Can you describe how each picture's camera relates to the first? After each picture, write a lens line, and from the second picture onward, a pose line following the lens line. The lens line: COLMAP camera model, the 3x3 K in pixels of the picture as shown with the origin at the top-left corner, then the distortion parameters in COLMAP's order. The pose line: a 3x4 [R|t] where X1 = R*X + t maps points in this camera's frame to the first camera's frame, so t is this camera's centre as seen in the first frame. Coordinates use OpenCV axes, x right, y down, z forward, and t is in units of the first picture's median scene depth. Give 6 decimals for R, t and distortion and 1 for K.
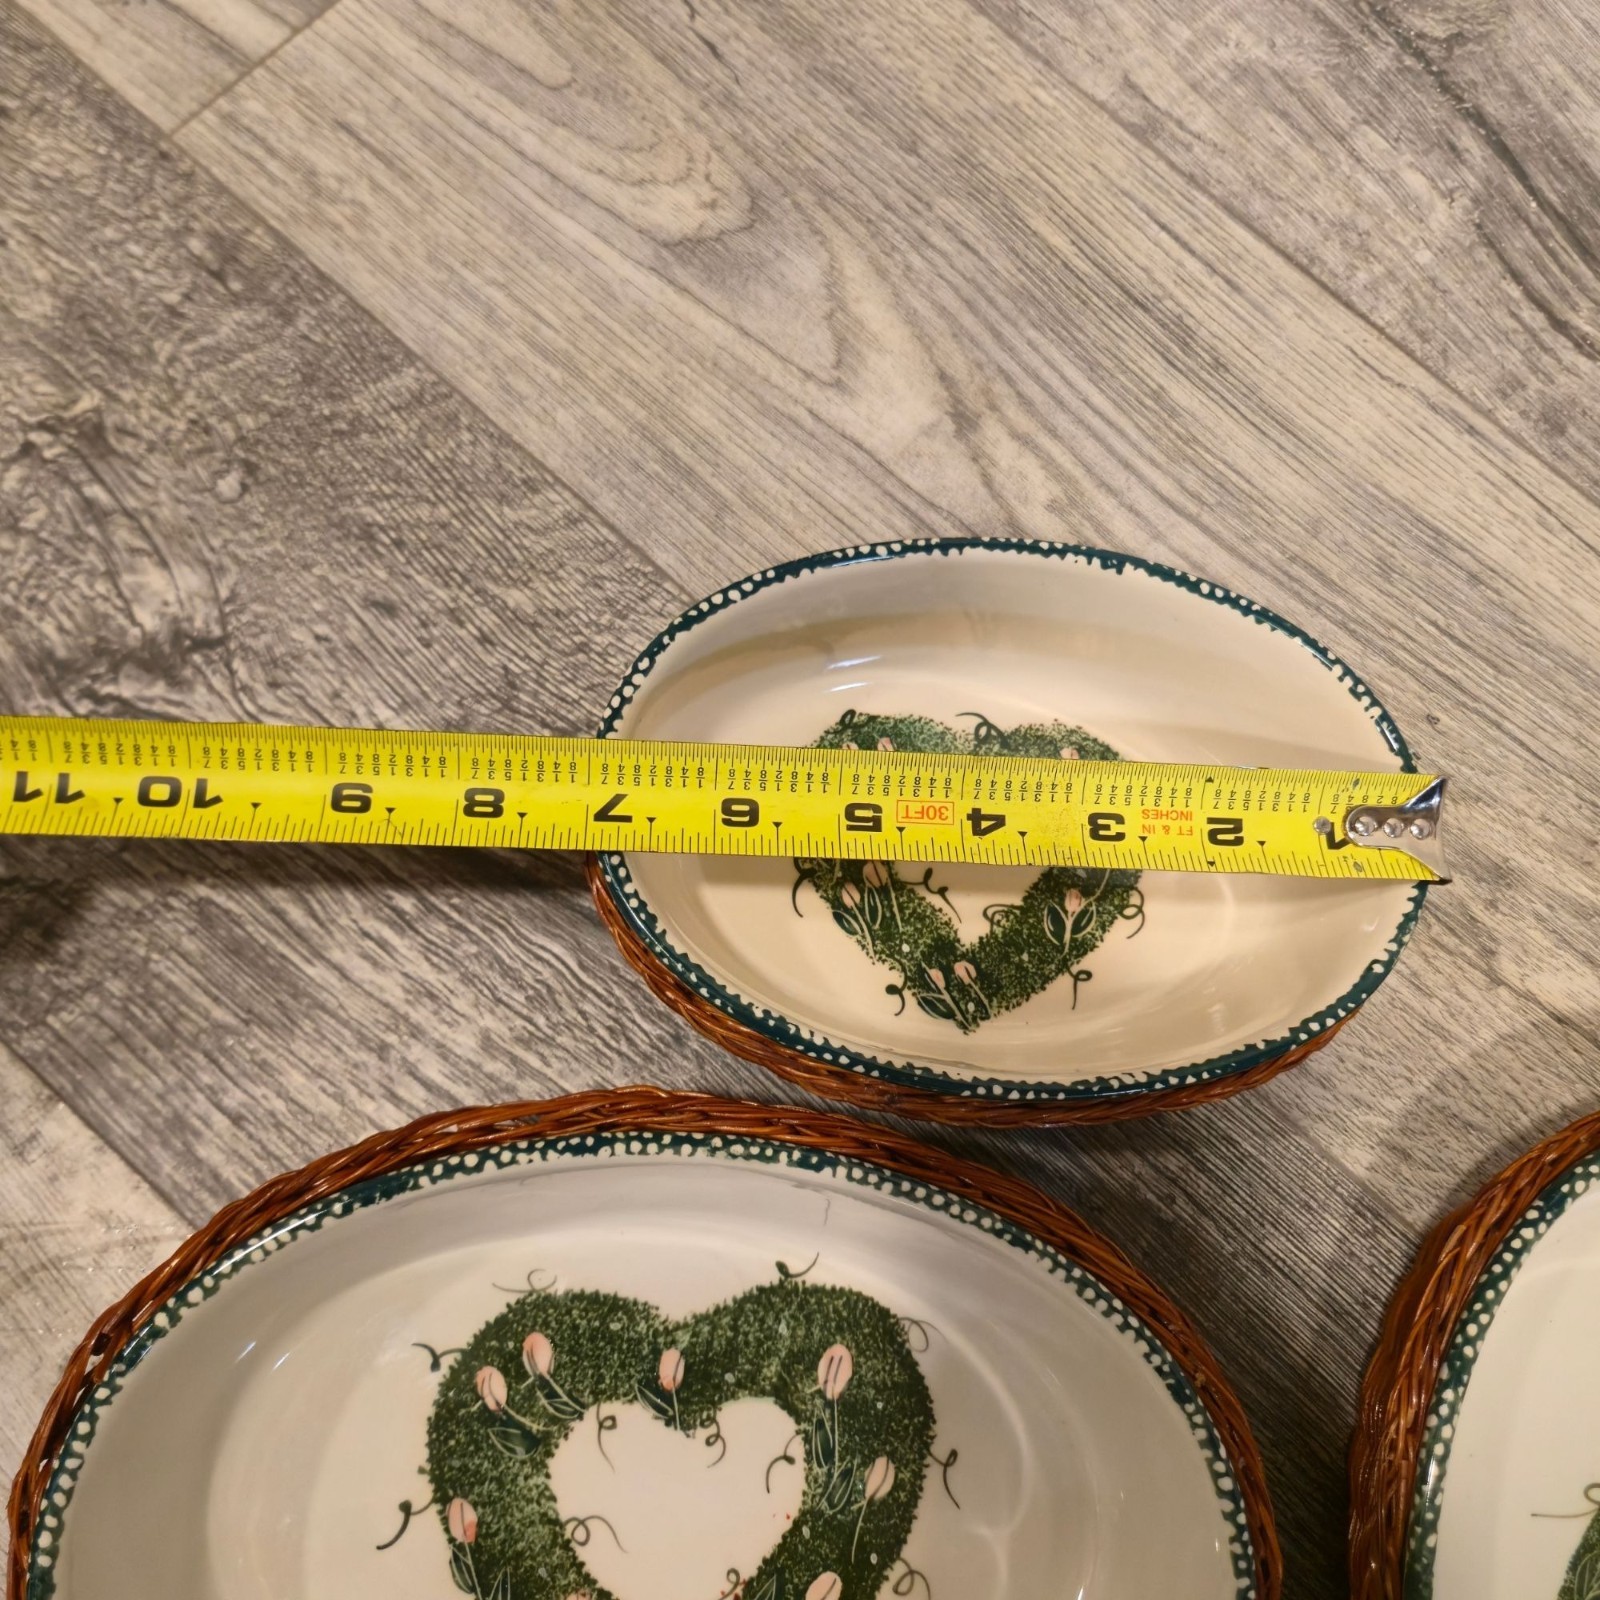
lens RADIAL K [[1461.1, 0, 814.1], [0, 1461.1, 819.1], [0, 0, 1]] dist [0.047072, -0.132372]
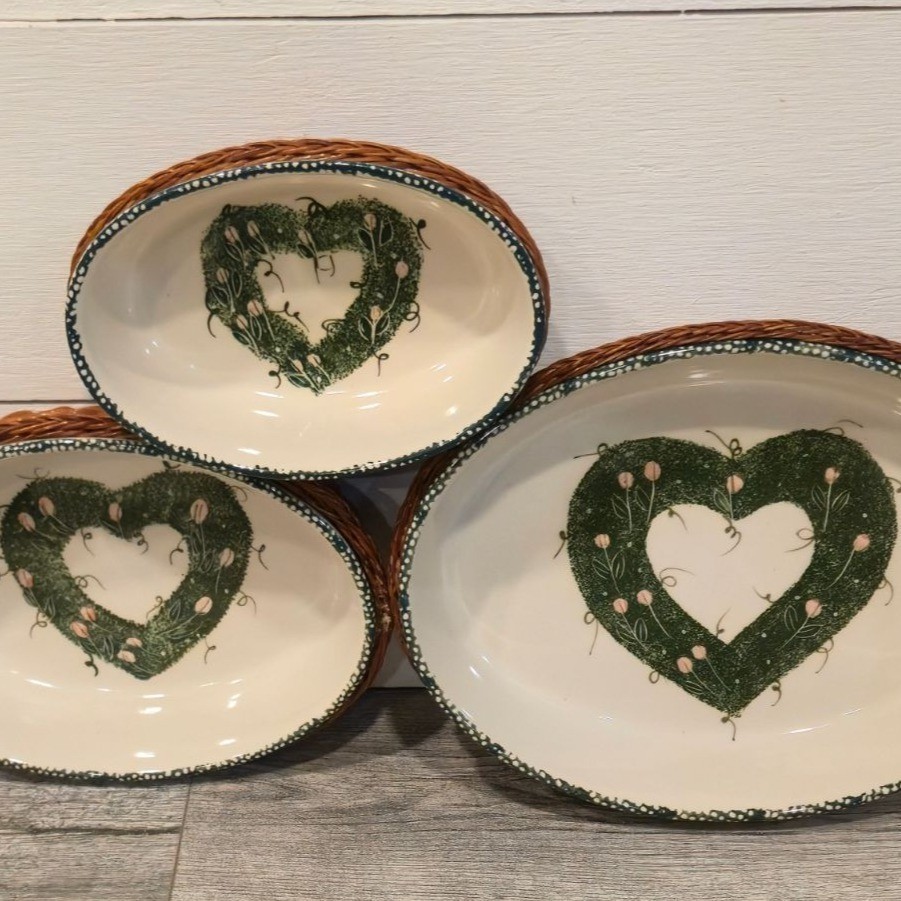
lens RADIAL K [[1791.5, 0, 403.1], [0, 1791.5, 708.8], [0, 0, 1]] dist [0.093583, -0.185456]
pose [[0.988387, -0.009161, -0.151682, 0.526855], [0.110741, 0.726952, 0.677700, -1.024444], [0.104058, -0.686627, 0.719525, -0.795922]]
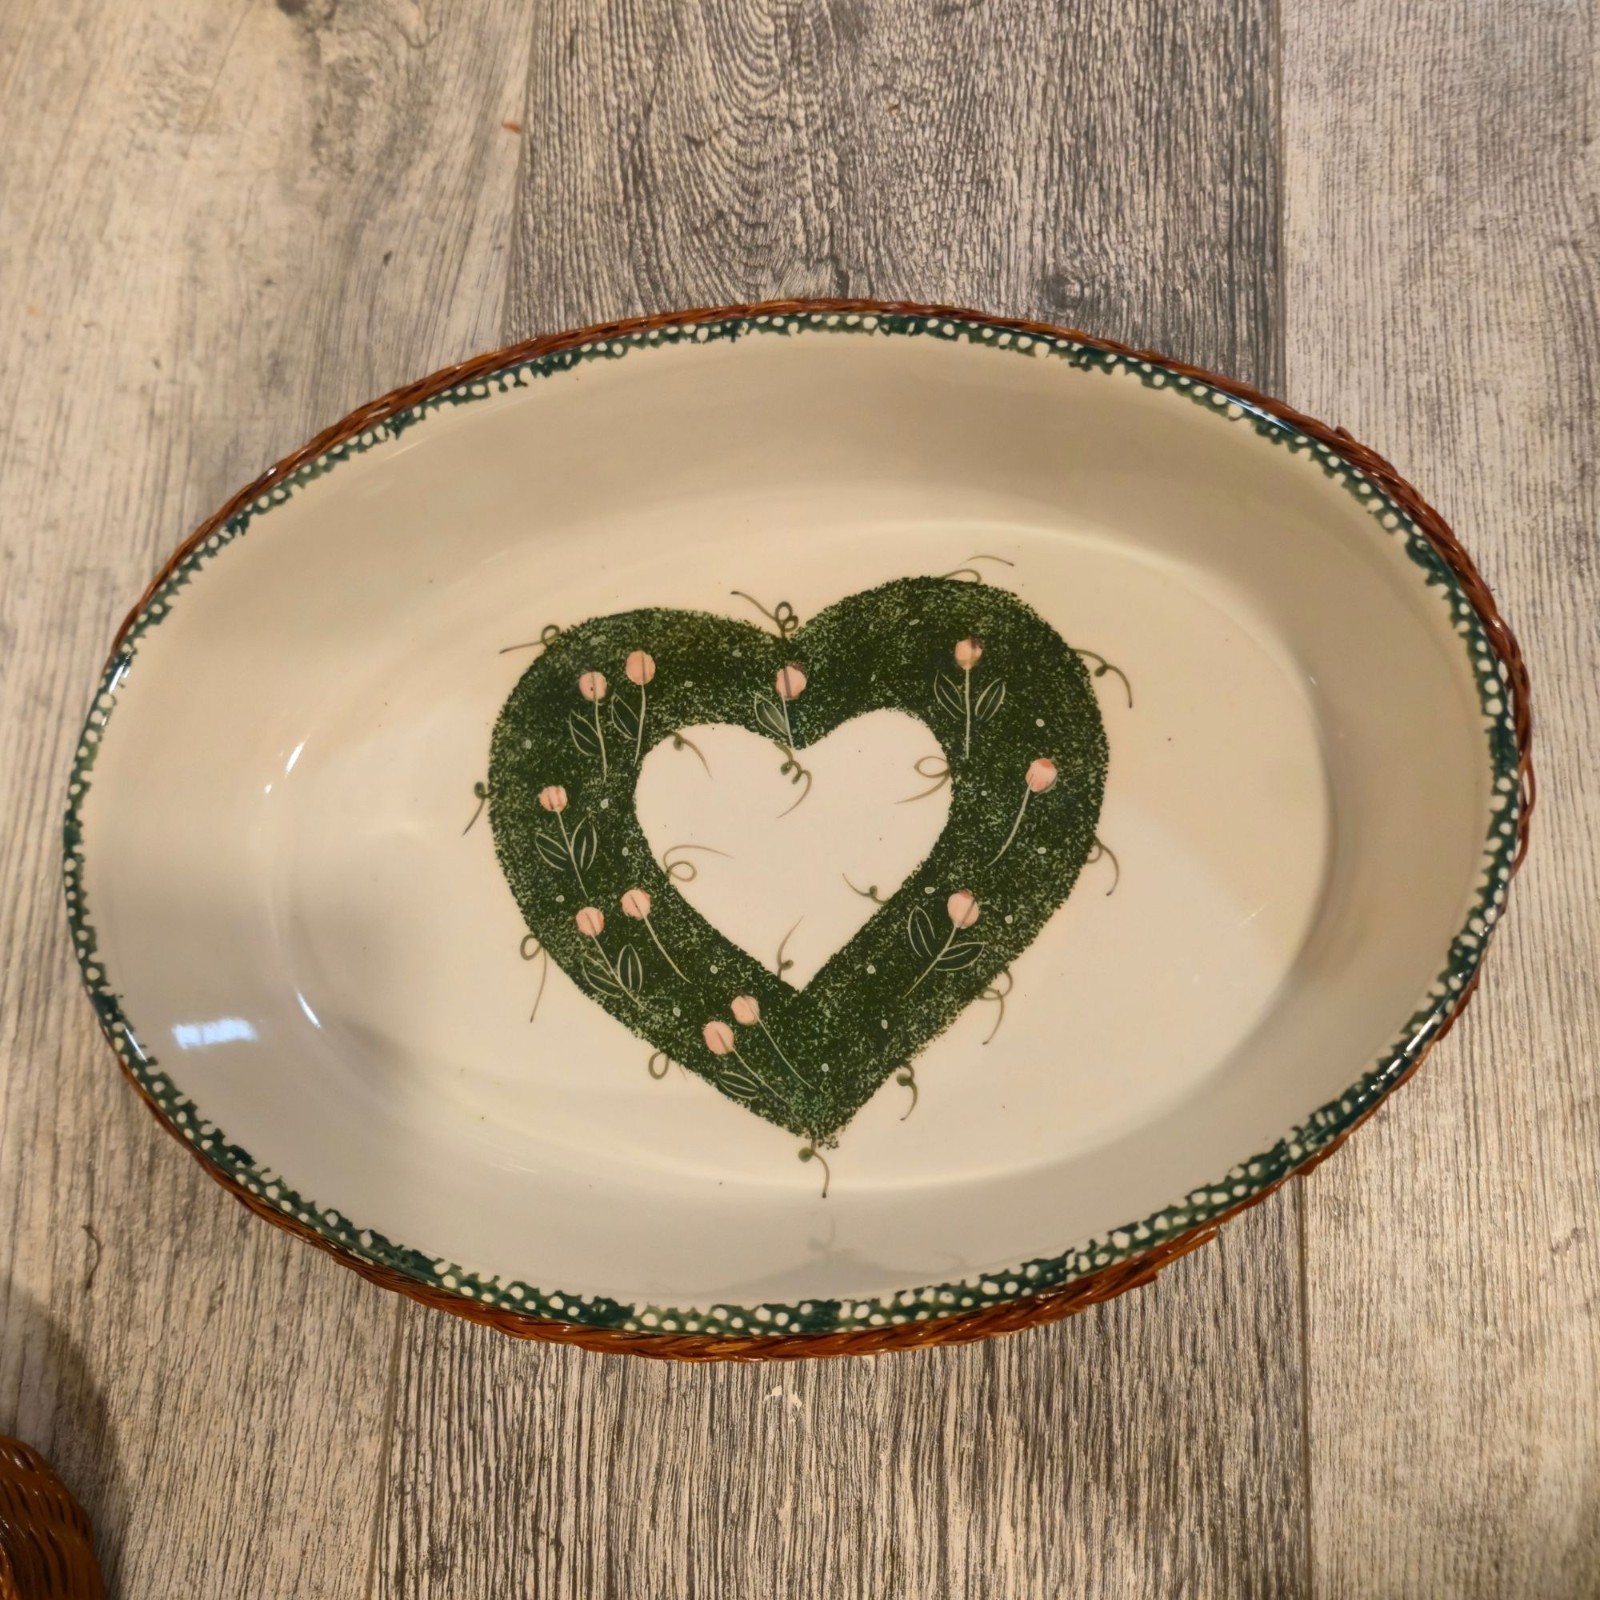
lens RADIAL K [[1464.0, 0, 804.3], [0, 1464.0, 825.4], [0, 0, 1]] dist [0.076984, -0.117278]
pose [[0.964227, -0.129728, -0.231166, 0.817091], [0.175999, 0.965417, 0.192337, 0.224875], [0.198220, -0.226142, 0.953713, 0.084071]]
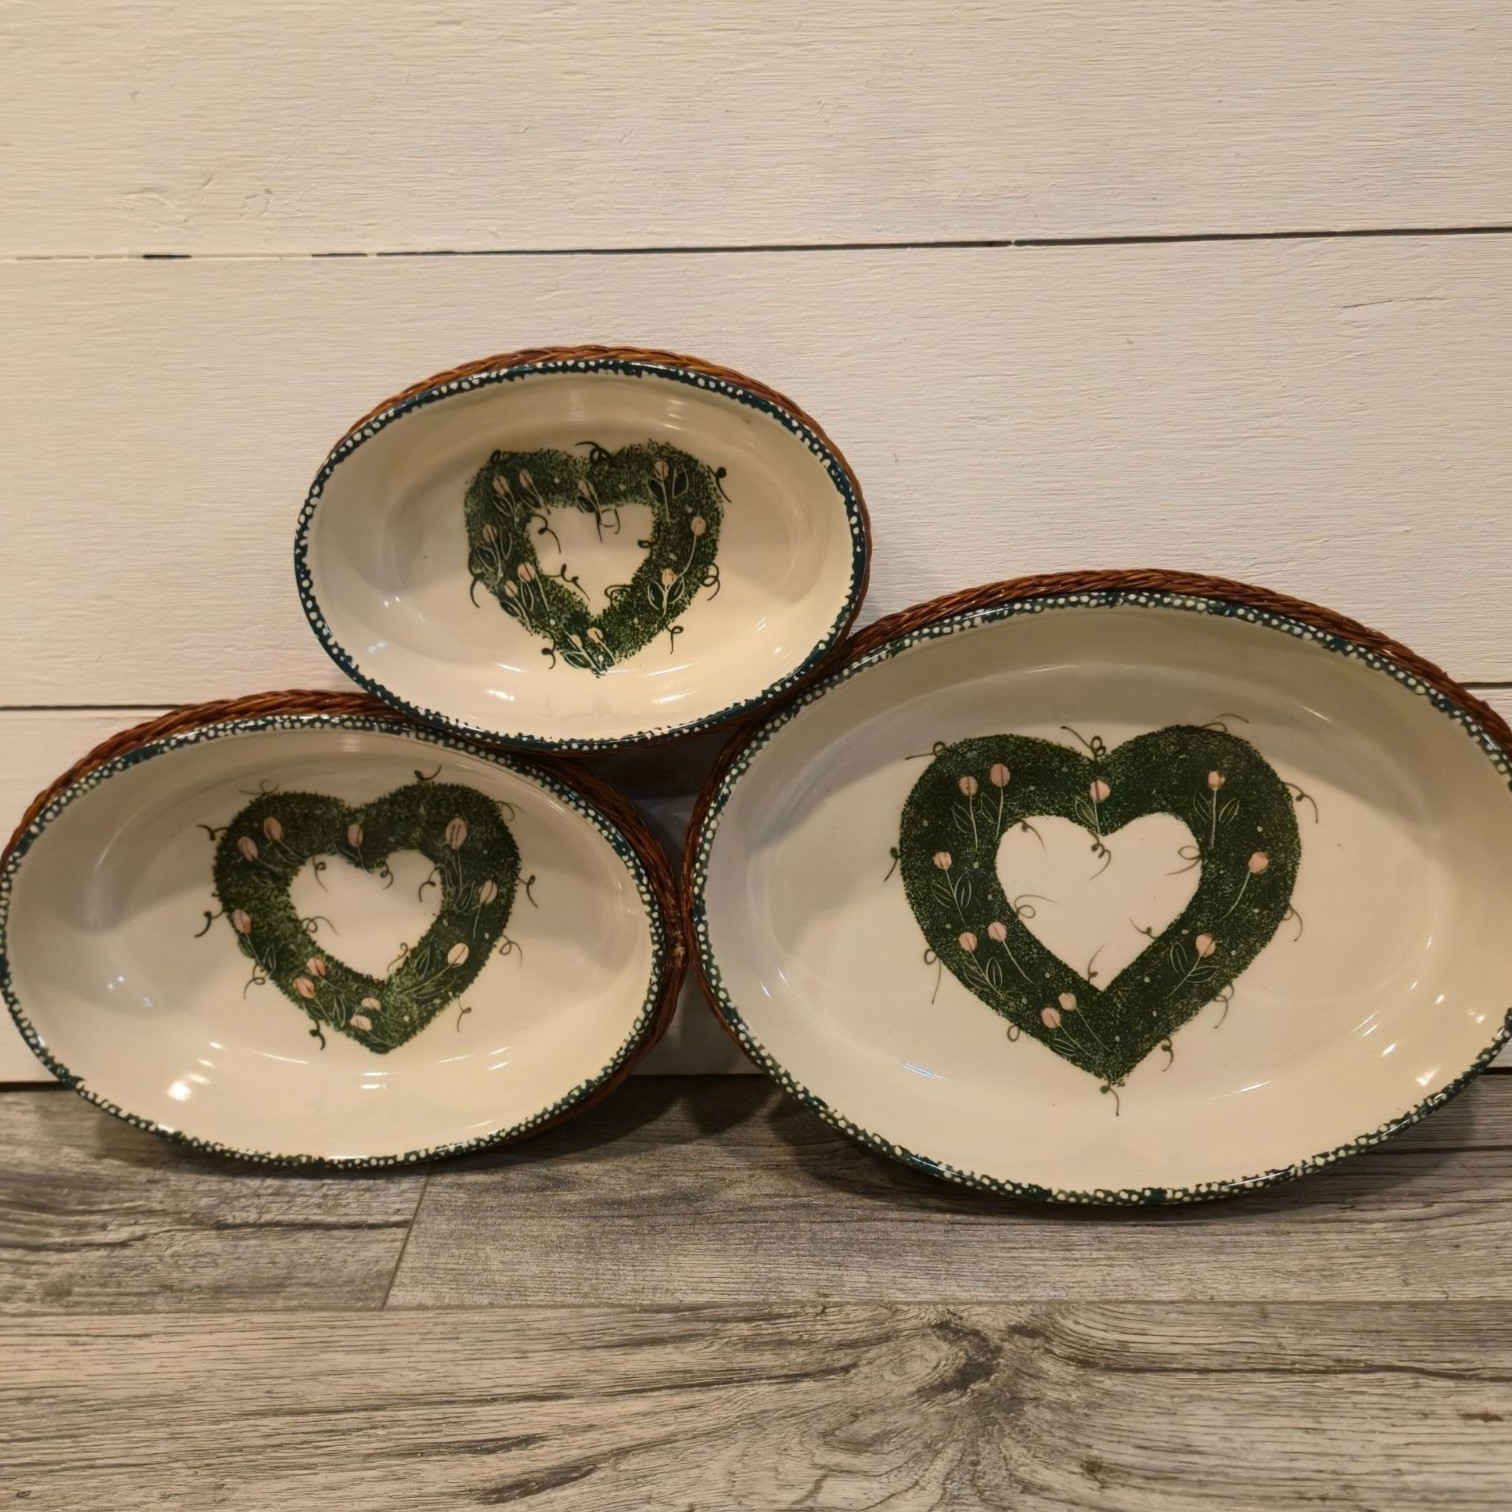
lens RADIAL K [[1801.5, 0, 736.9], [0, 1801.5, 817.0], [0, 0, 1]] dist [0.076737, -0.098401]
pose [[0.988451, -0.053545, -0.141764, 0.490786], [0.109606, 0.898619, 0.424818, -0.482864], [0.104645, -0.435450, 0.894110, -0.673880]]
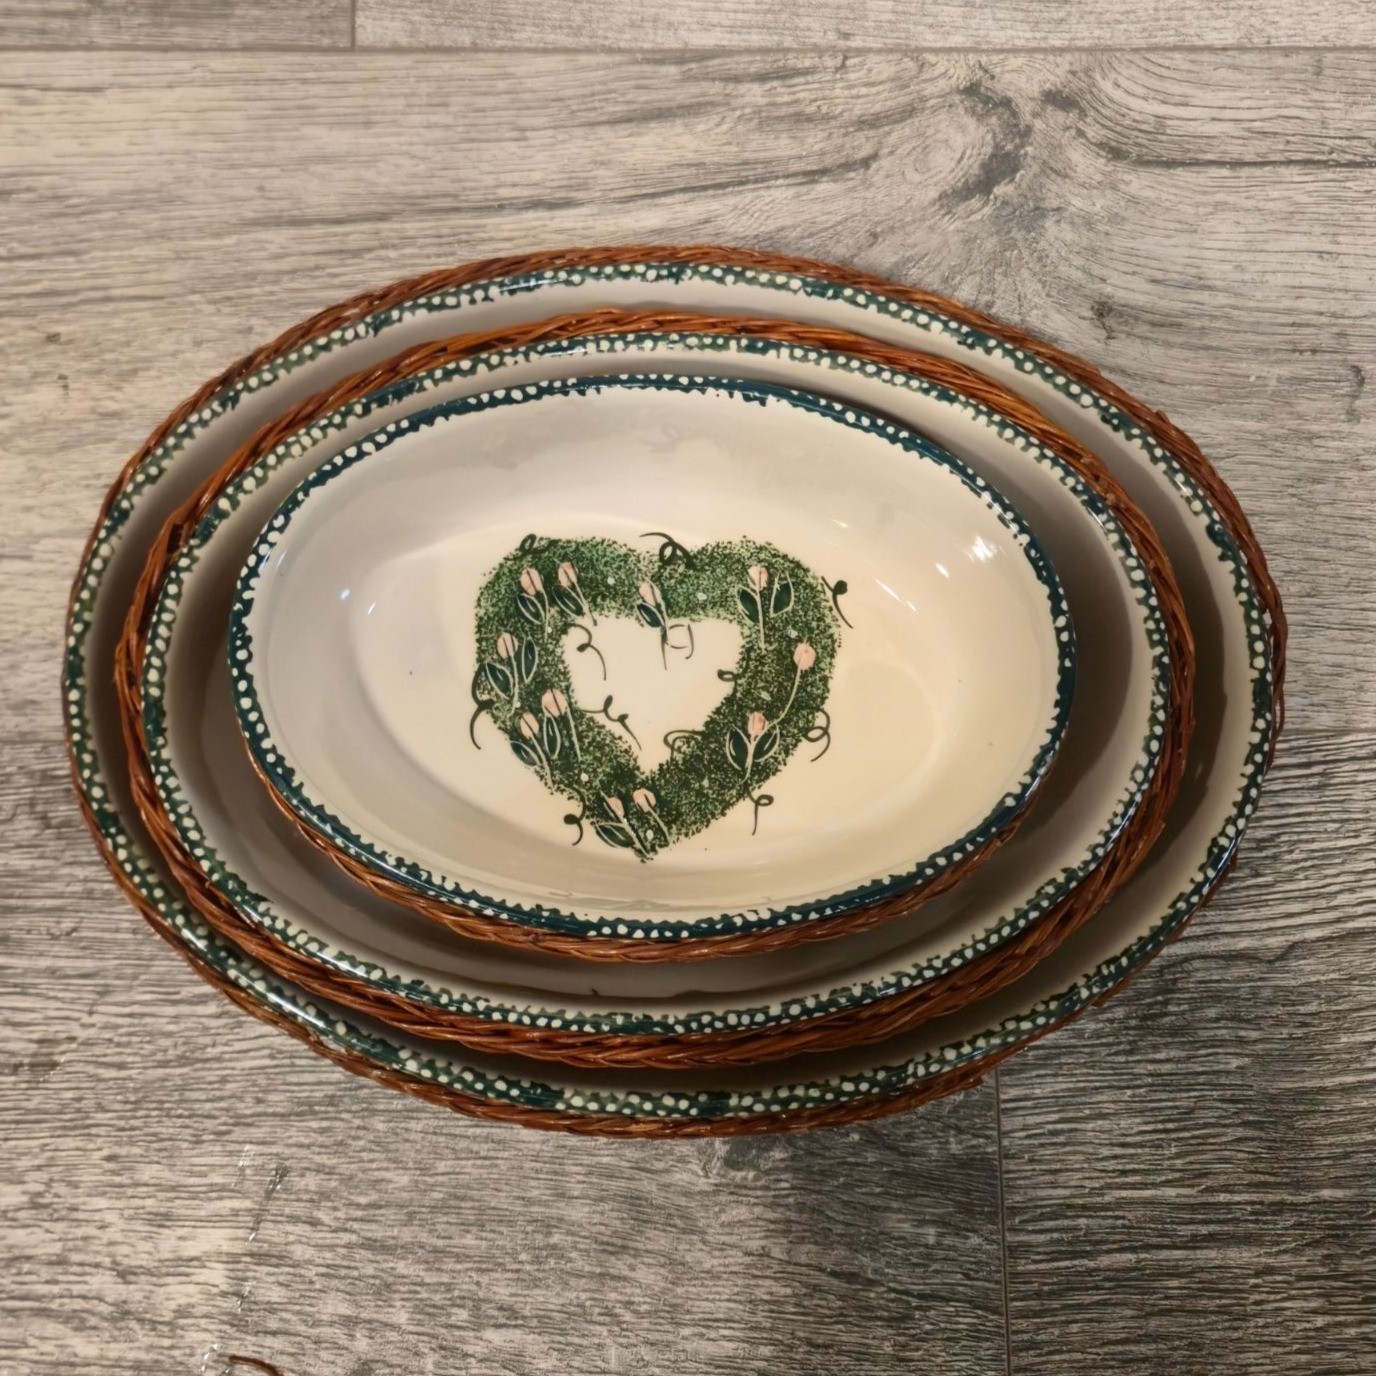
lens RADIAL K [[1791.1, 0, 699.7], [0, 1791.1, 656.9], [0, 0, 1]] dist [0.051025, -0.061293]
pose [[0.996841, -0.024171, -0.075658, 0.237521], [0.030862, 0.995593, 0.088555, -0.100467], [0.073184, -0.090611, 0.993194, -0.205858]]
